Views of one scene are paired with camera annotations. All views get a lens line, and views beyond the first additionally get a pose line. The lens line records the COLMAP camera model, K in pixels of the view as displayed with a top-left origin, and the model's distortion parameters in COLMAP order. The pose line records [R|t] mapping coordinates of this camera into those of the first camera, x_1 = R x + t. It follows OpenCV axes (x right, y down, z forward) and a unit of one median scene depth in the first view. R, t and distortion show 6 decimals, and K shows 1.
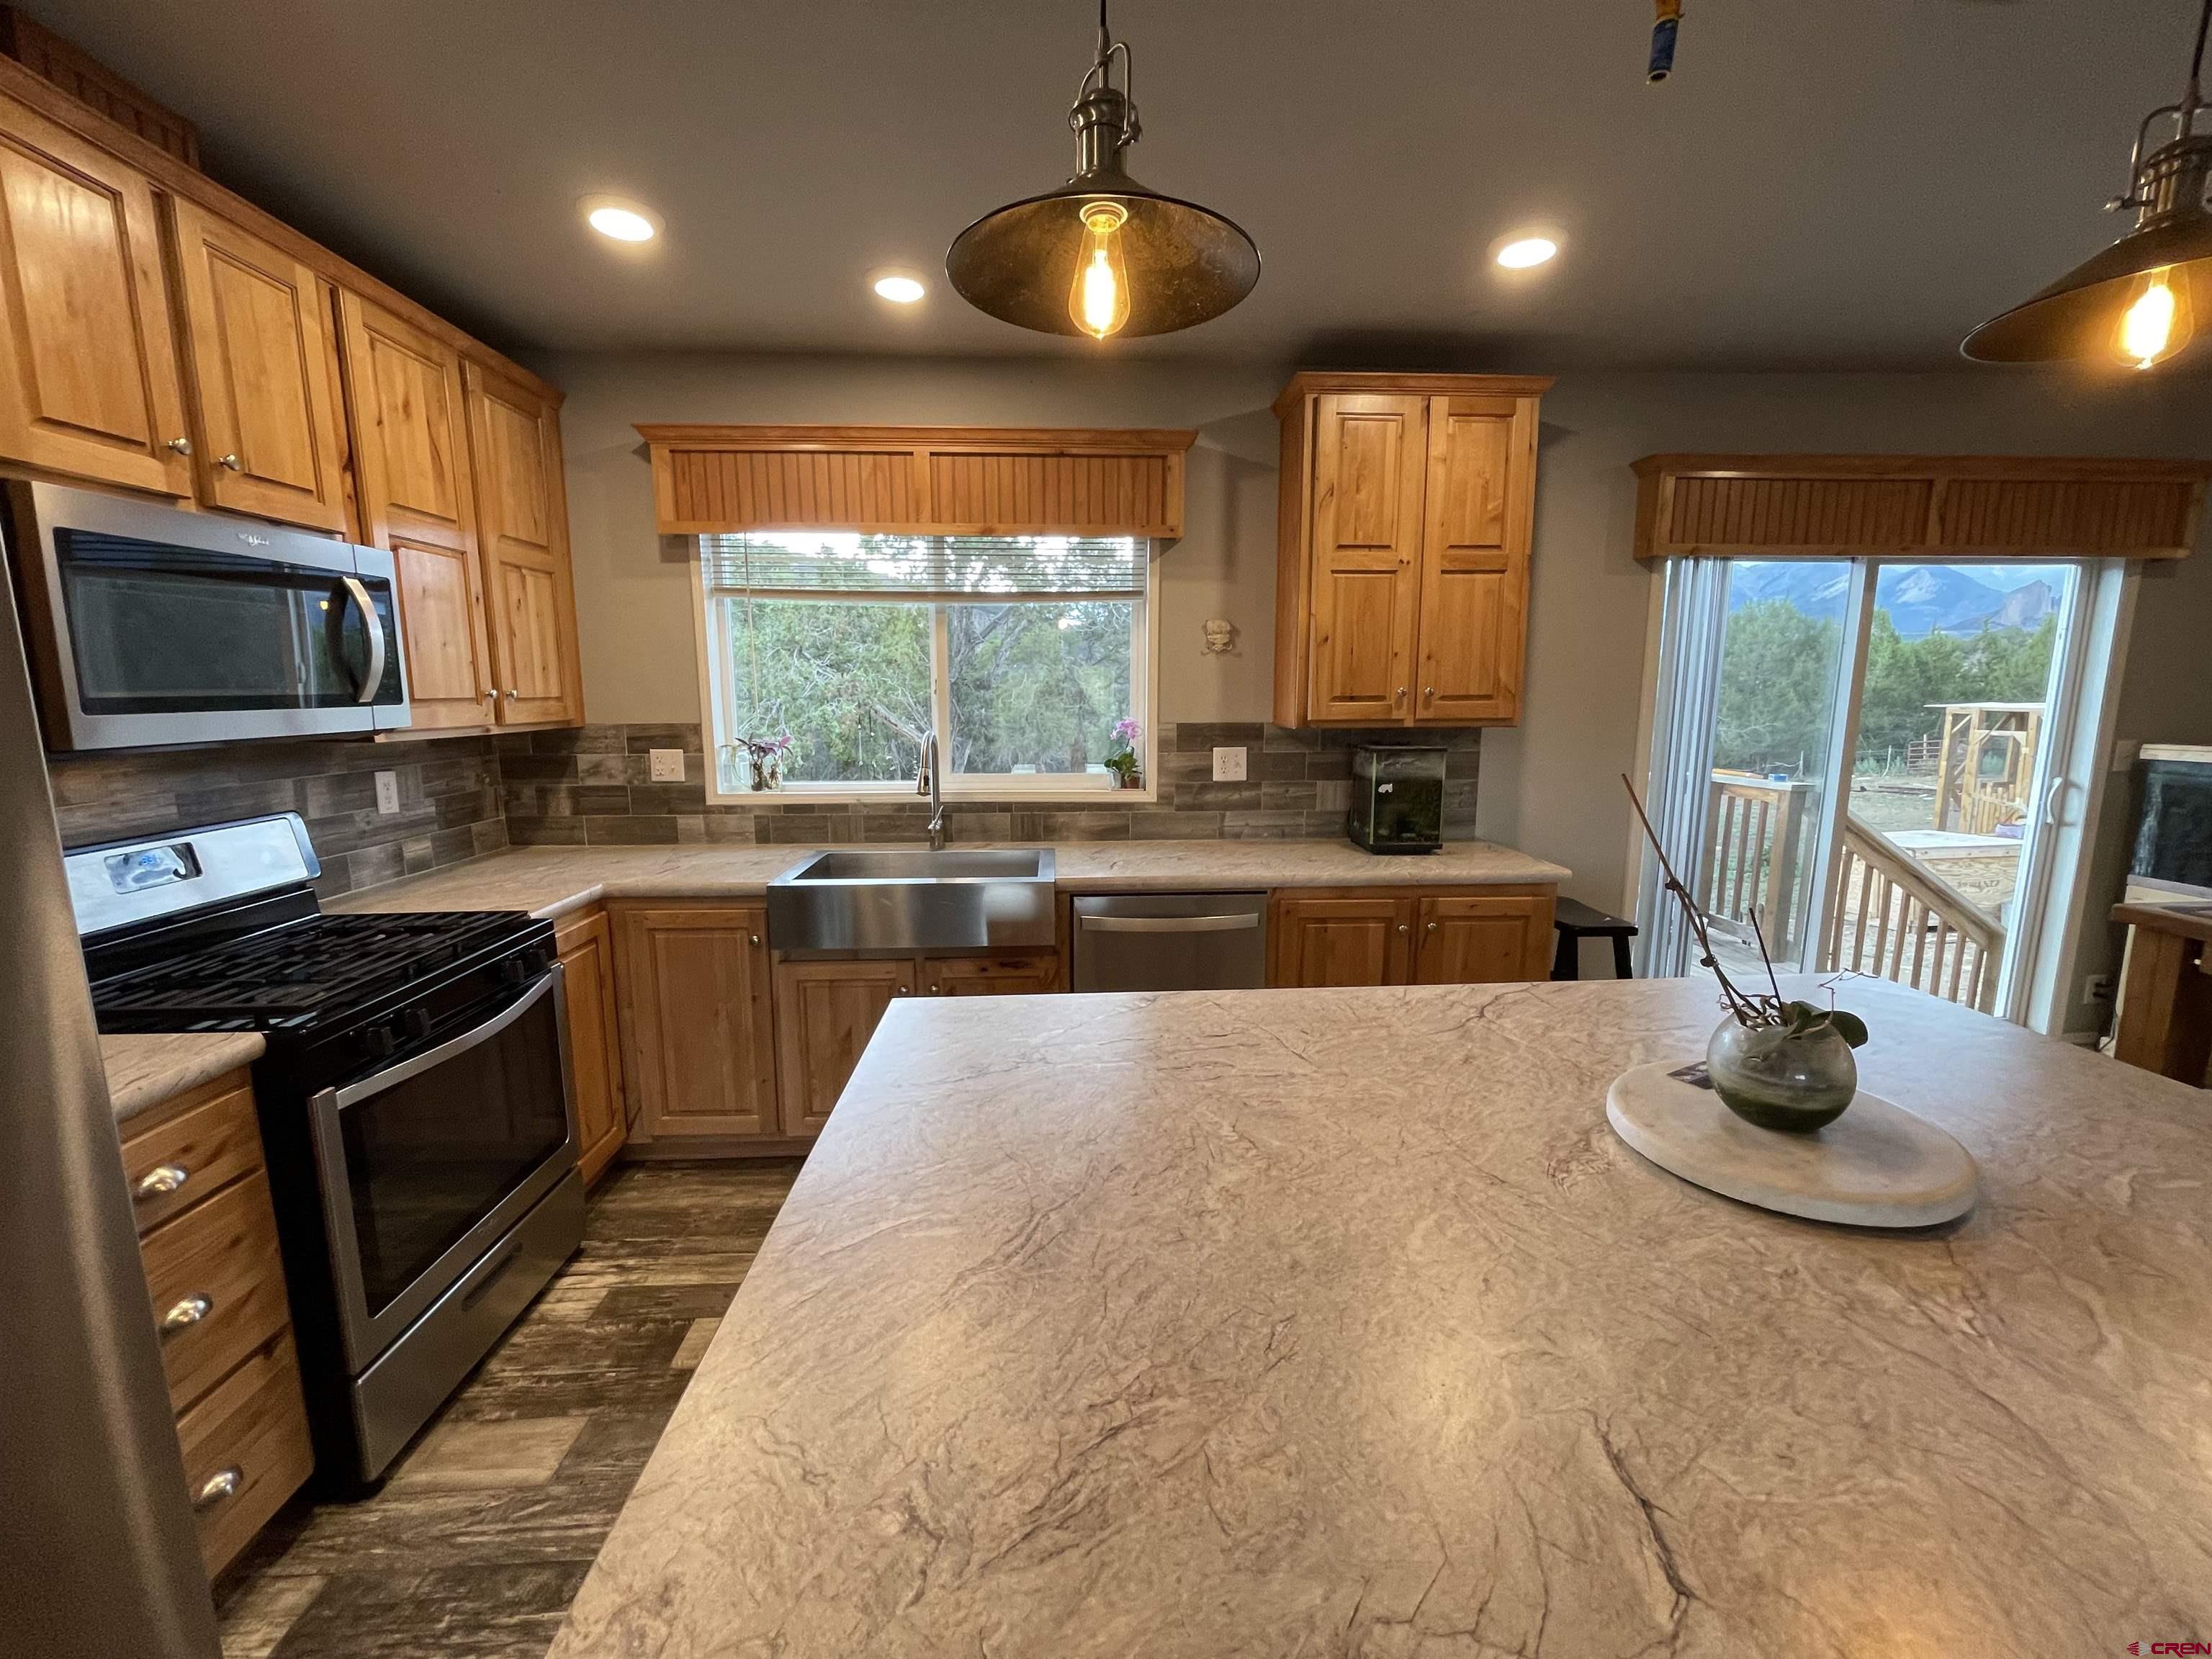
lens RADIAL K [[889.0, 0, 1105.6], [0, 889.0, 831.0], [0, 0, 1]] dist [-0.001132, -0.000056]
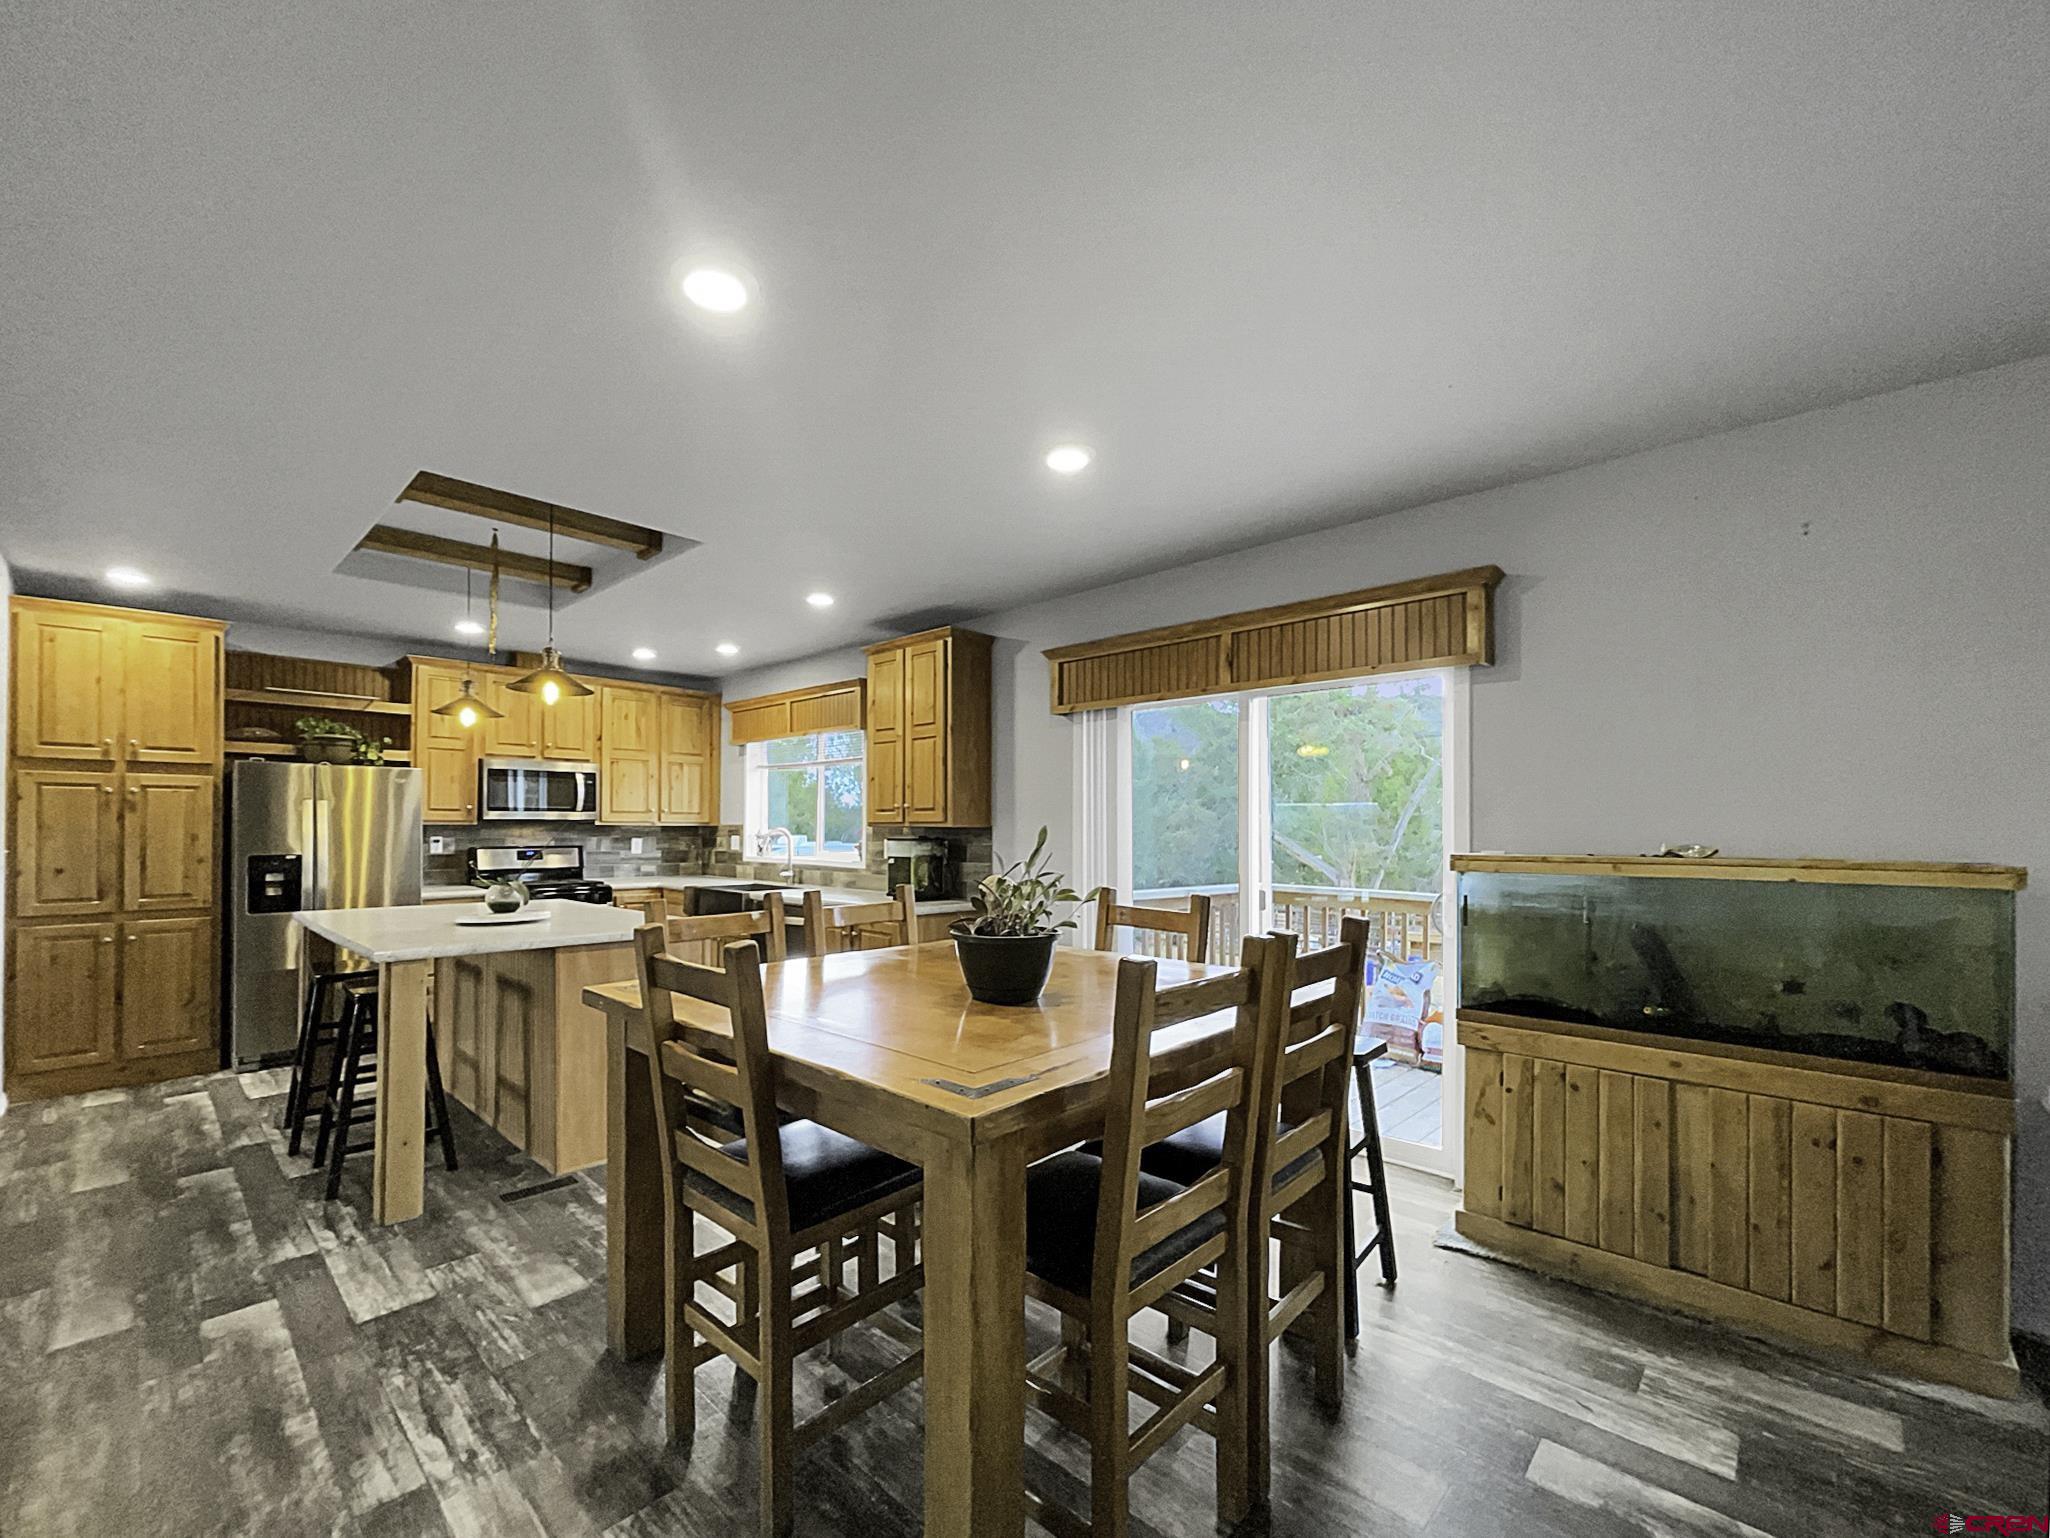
lens RADIAL K [[865.5, 0, 1043.5], [0, 865.5, 819.5], [0, 0, 1]] dist [-0.005725, -0.002696]
pose [[0.695507, -0.002206, -0.718516, 1.853729], [-0.119953, 0.985605, -0.119137, 0.041219], [0.708436, 0.169048, 0.685231, 0.031203]]
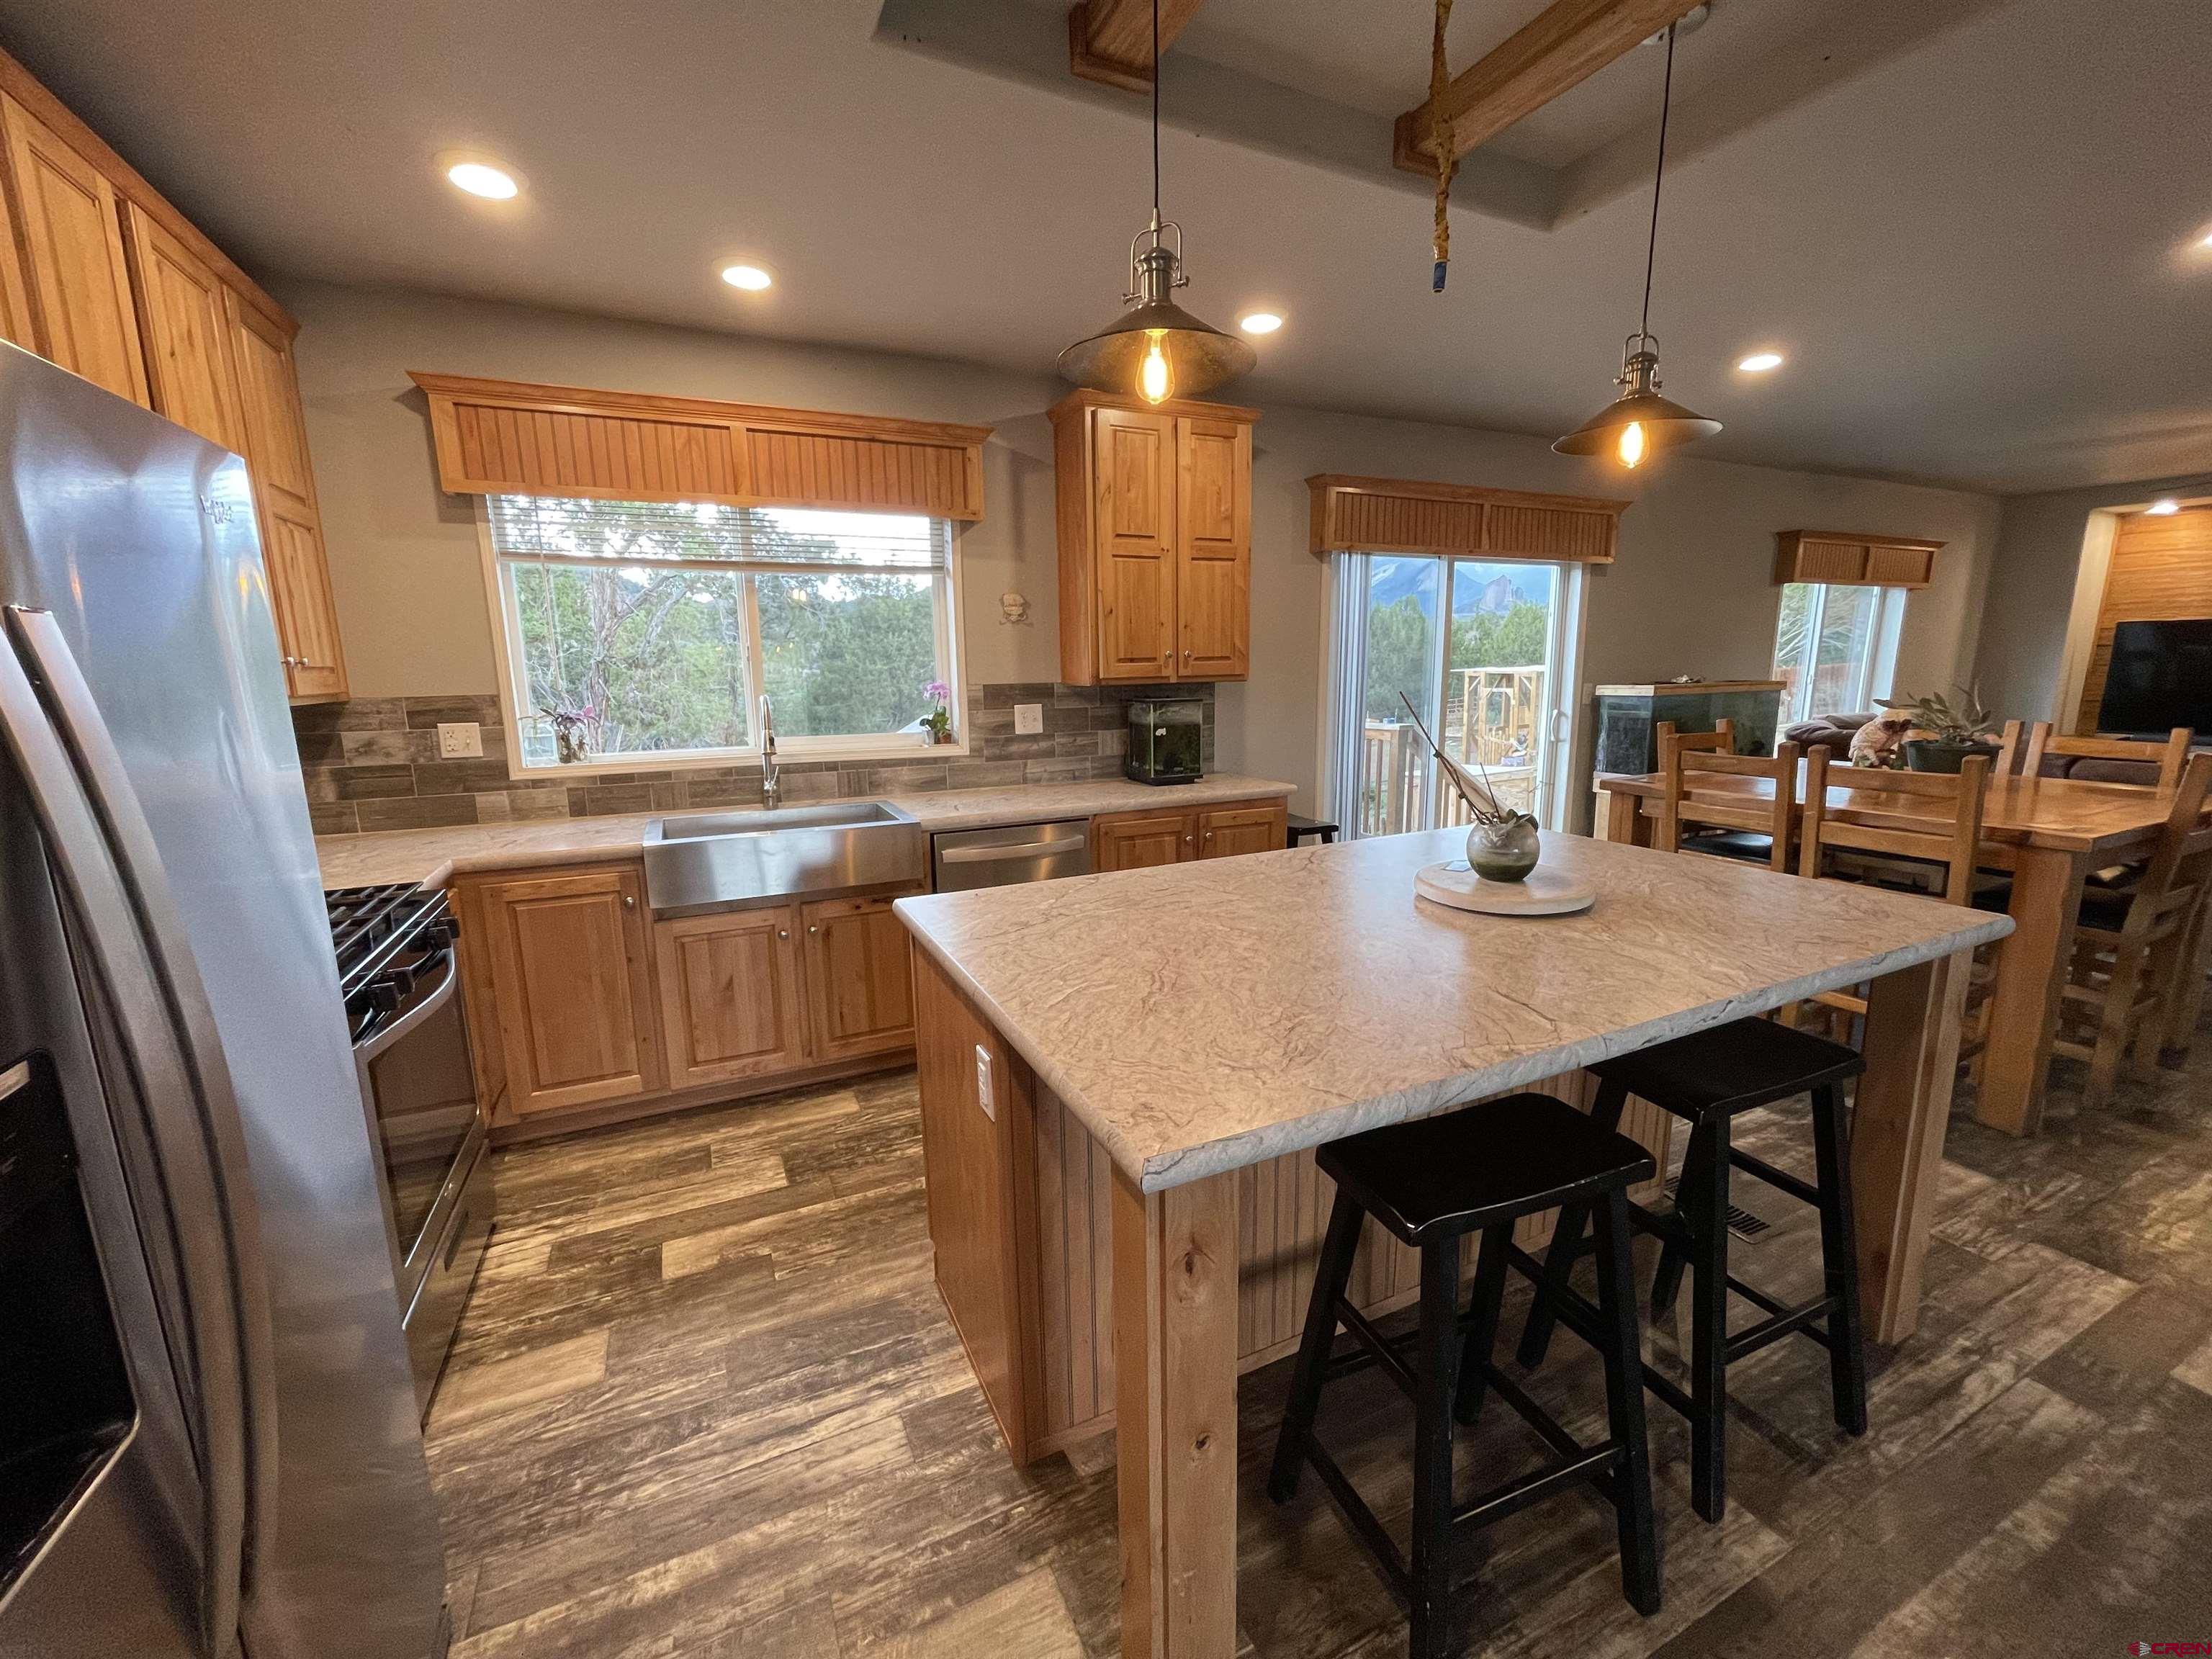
lens RADIAL K [[889.0, 0, 1104.7], [0, 889.0, 829.6], [0, 0, 1]] dist [-0.001132, -0.000056]
pose [[0.927300, -0.080689, 0.365518, -0.238022], [0.072795, 0.996720, 0.035353, 0.041087], [-0.367172, -0.006175, 0.930133, -0.137341]]
